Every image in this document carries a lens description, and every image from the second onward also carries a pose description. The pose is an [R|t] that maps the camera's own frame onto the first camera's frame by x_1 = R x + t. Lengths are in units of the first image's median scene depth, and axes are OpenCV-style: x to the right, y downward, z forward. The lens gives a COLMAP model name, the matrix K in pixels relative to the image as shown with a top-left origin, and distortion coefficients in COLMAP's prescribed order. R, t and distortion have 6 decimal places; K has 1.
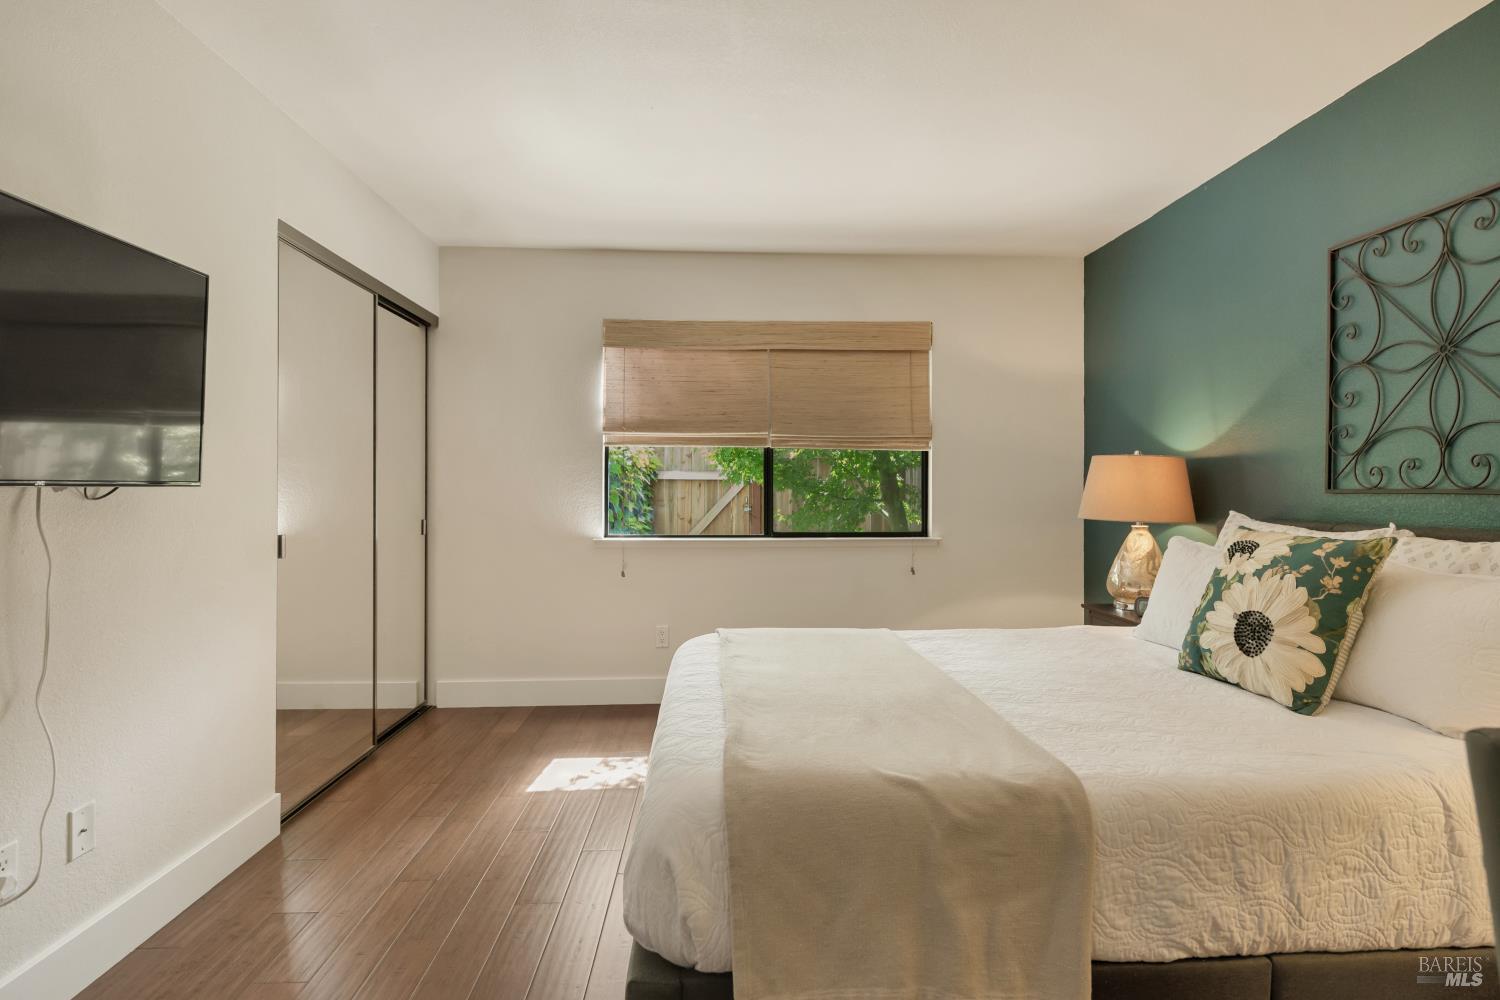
lens RADIAL K [[764.1, 0, 753.2], [0, 764.1, 487.6], [0, 0, 1]] dist [0.005876, -0.004192]
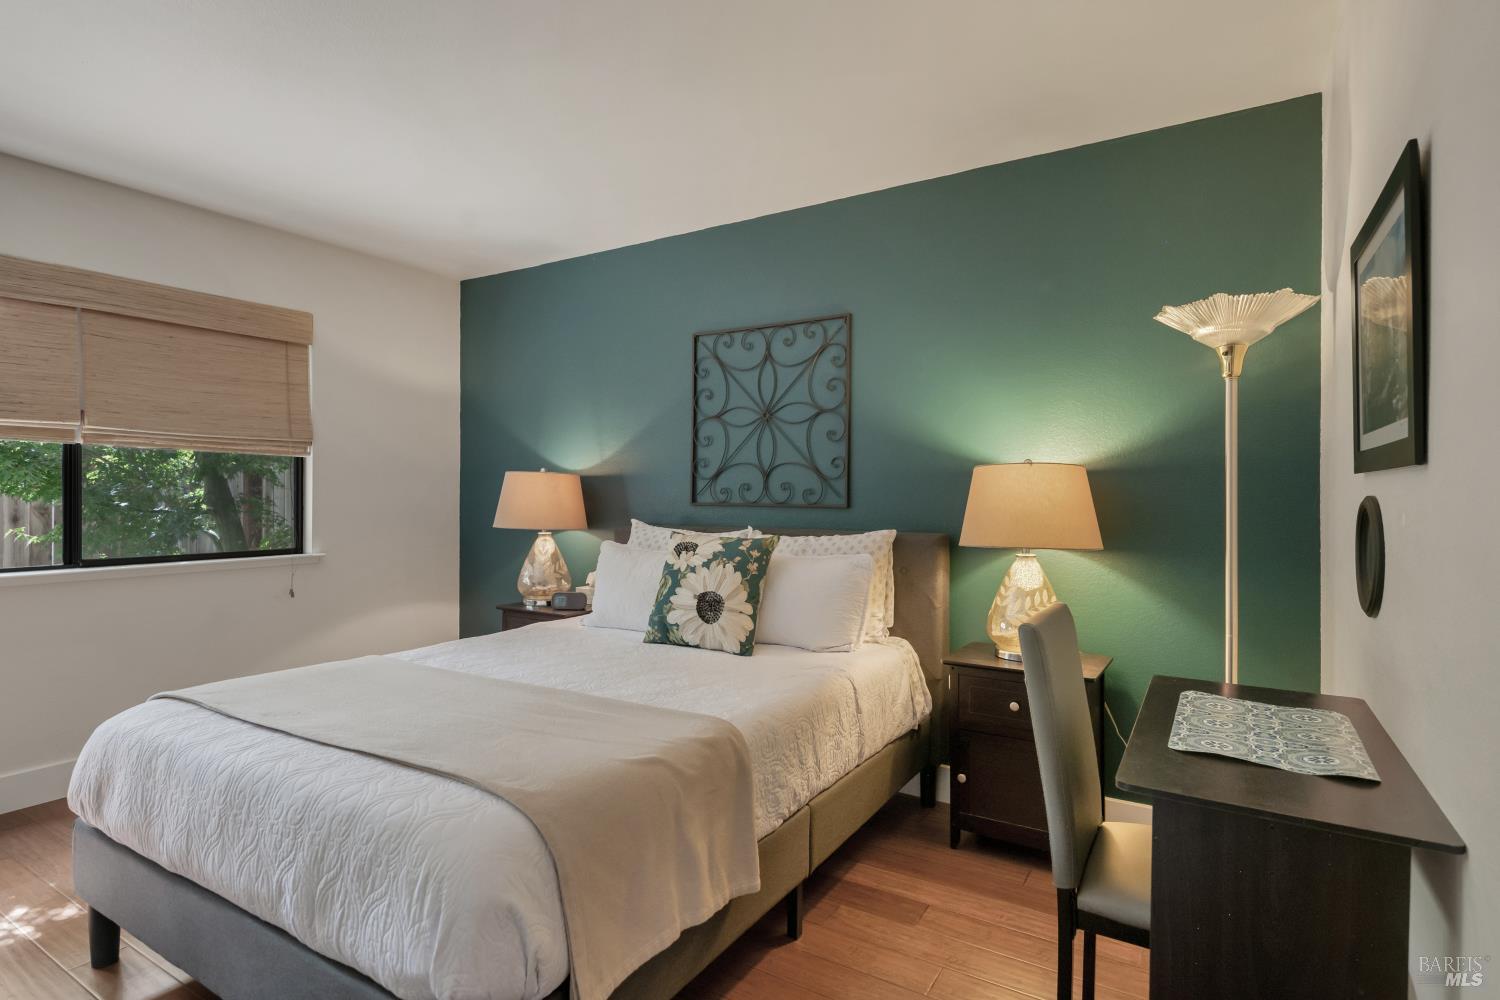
lens RADIAL K [[764.1, 0, 751.2], [0, 764.1, 501.9], [0, 0, 1]] dist [0.005876, -0.004192]
pose [[0.567157, -0.006222, 0.823586, -0.414846], [-0.006955, 0.999900, 0.012344, -0.020421], [-0.823580, -0.012729, 0.567057, 0.120015]]
